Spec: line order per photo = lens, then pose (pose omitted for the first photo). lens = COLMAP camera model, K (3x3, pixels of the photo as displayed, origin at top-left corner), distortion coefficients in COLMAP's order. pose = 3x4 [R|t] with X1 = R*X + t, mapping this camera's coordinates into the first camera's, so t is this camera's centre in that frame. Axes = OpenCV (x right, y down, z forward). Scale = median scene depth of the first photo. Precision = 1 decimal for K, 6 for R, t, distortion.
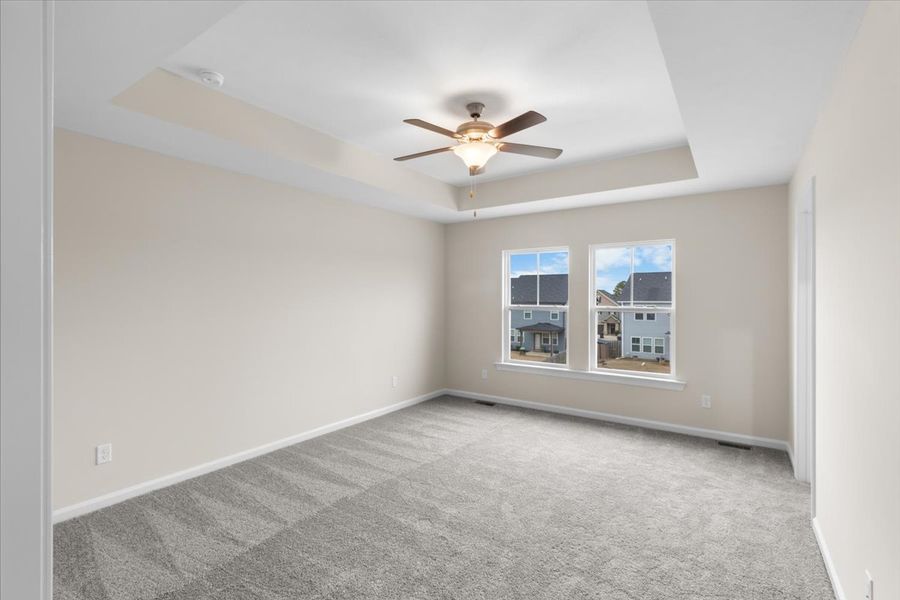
lens RADIAL K [[421.8, 0, 448.0], [0, 421.8, 300.0], [0, 0, 1]] dist [0.003068, -0.001264]
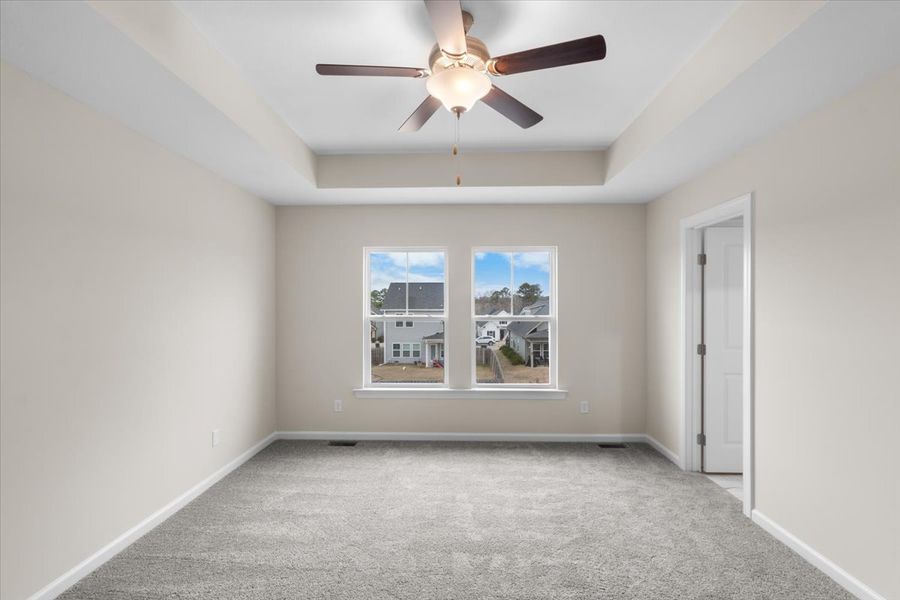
lens RADIAL K [[421.8, 0, 448.7], [0, 421.8, 306.2], [0, 0, 1]] dist [0.003068, -0.001264]
pose [[0.833924, -0.003243, 0.551870, -0.198539], [0.006549, 0.999970, -0.004020, -0.002103], [-0.551841, 0.006967, 0.833920, 0.280942]]
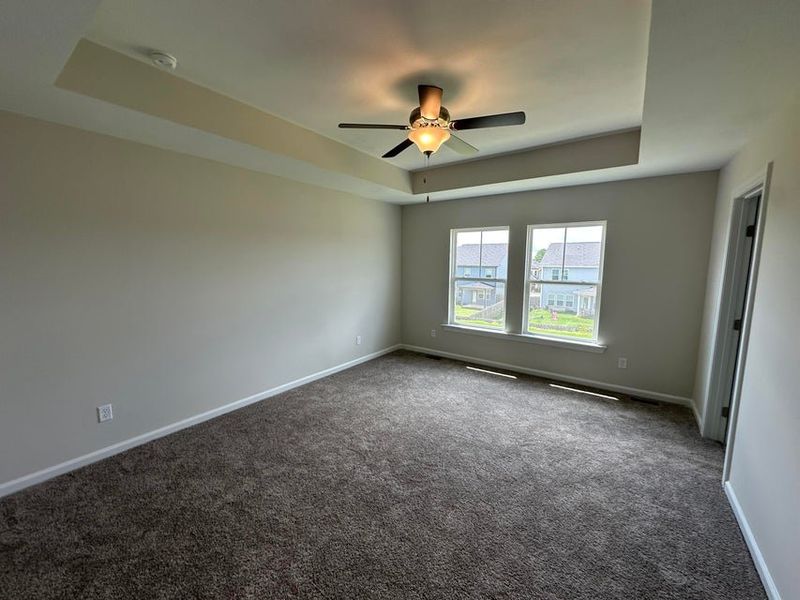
lens RADIAL K [[323.0, 0, 400.0], [0, 323.0, 301.4], [0, 0, 1]] dist [-0.005461, 0.000190]
pose [[0.999849, 0.006015, -0.016290, 0.005664], [-0.004033, 0.992878, 0.119067, -0.029817], [0.016890, -0.118983, 0.992753, 0.105419]]
